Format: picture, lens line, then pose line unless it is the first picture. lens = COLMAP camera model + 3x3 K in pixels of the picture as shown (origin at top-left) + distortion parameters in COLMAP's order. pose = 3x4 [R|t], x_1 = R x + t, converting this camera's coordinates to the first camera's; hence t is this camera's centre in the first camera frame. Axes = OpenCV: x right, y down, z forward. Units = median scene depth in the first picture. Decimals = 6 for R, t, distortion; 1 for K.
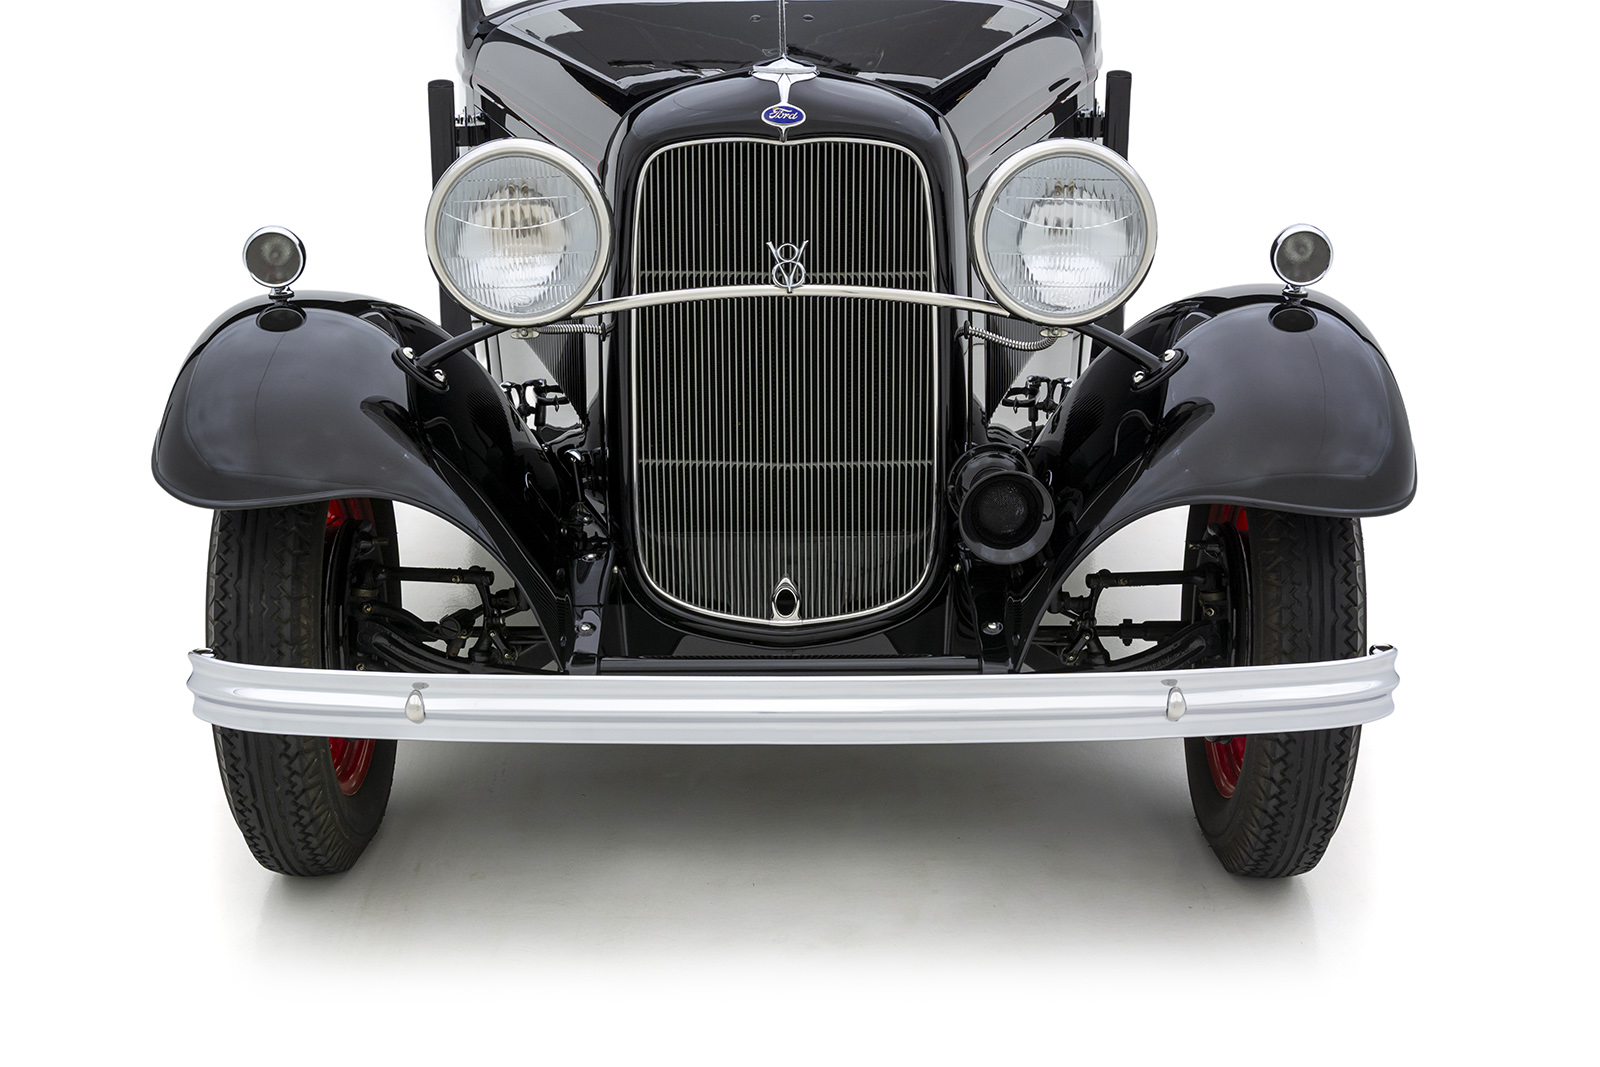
lens RADIAL K [[2153.9, 0, 810.1], [0, 2153.9, 539.4], [0, 0, 1]] dist [-0.069504, 0.000000]
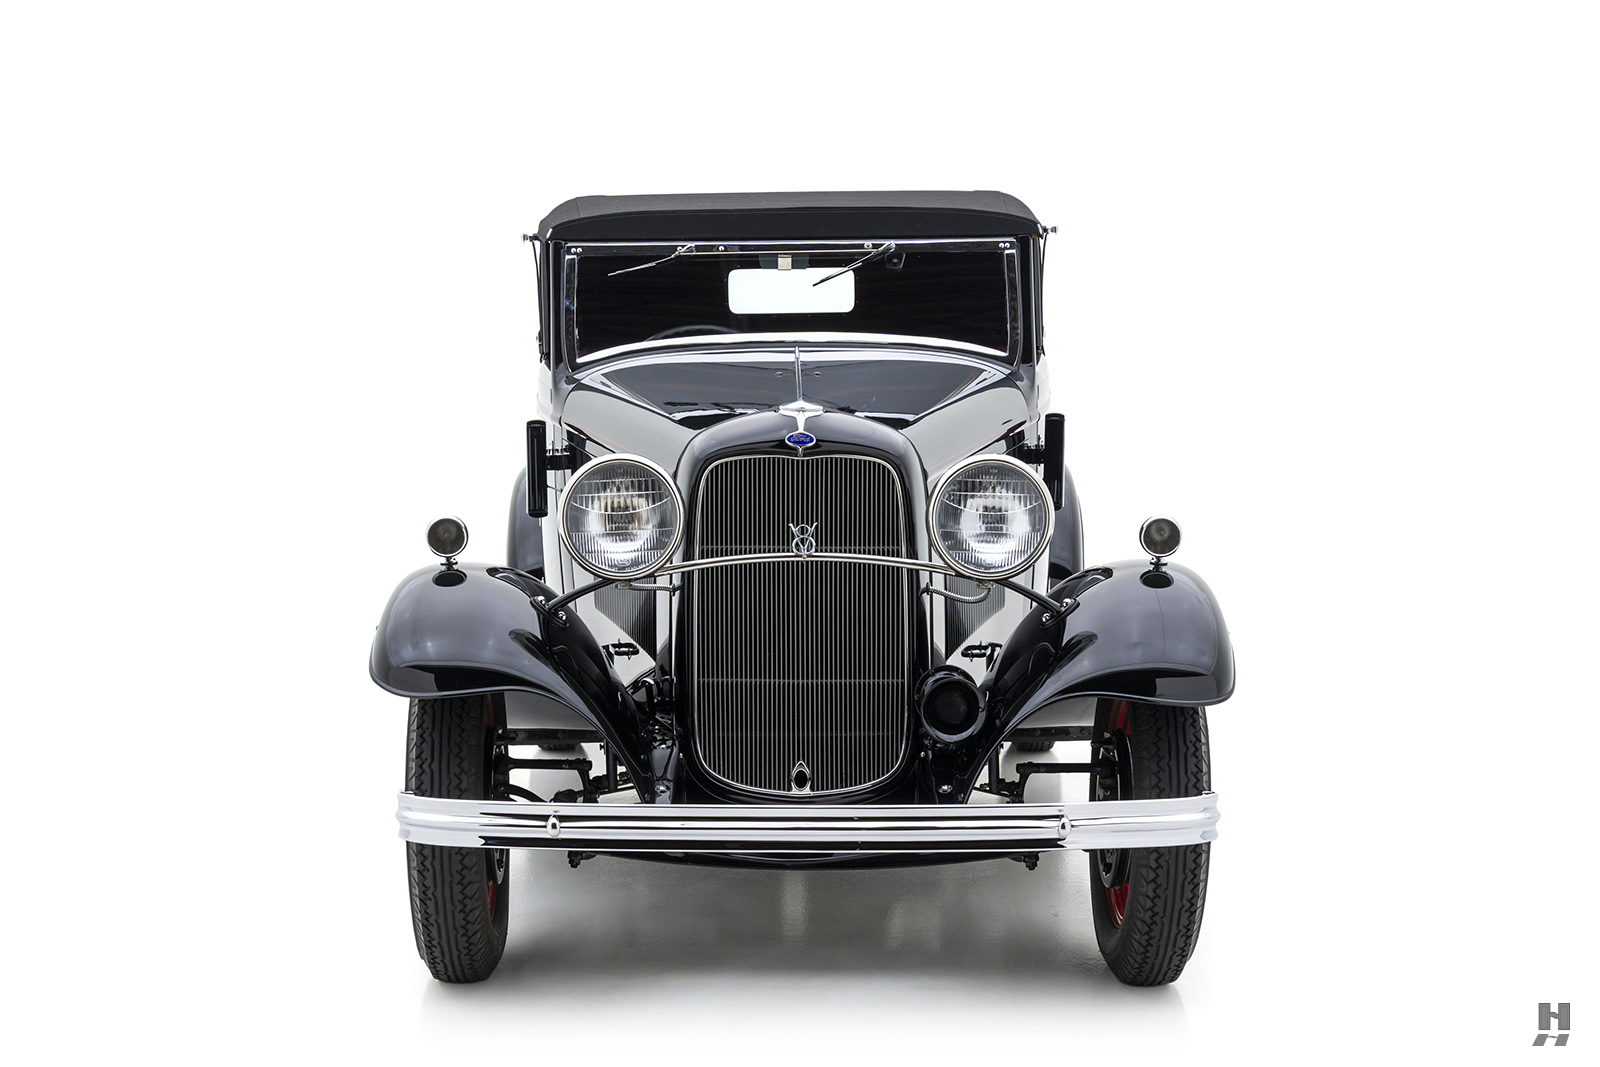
lens RADIAL K [[2610.6, 0, 797.4], [0, 2610.6, 532.0], [0, 0, 1]] dist [-0.030085, 0.000000]
pose [[0.999955, -0.000041, -0.009457, 0.002544], [-0.001624, 0.984389, -0.176002, 0.174599], [0.009317, 0.176009, 0.984344, -0.728078]]
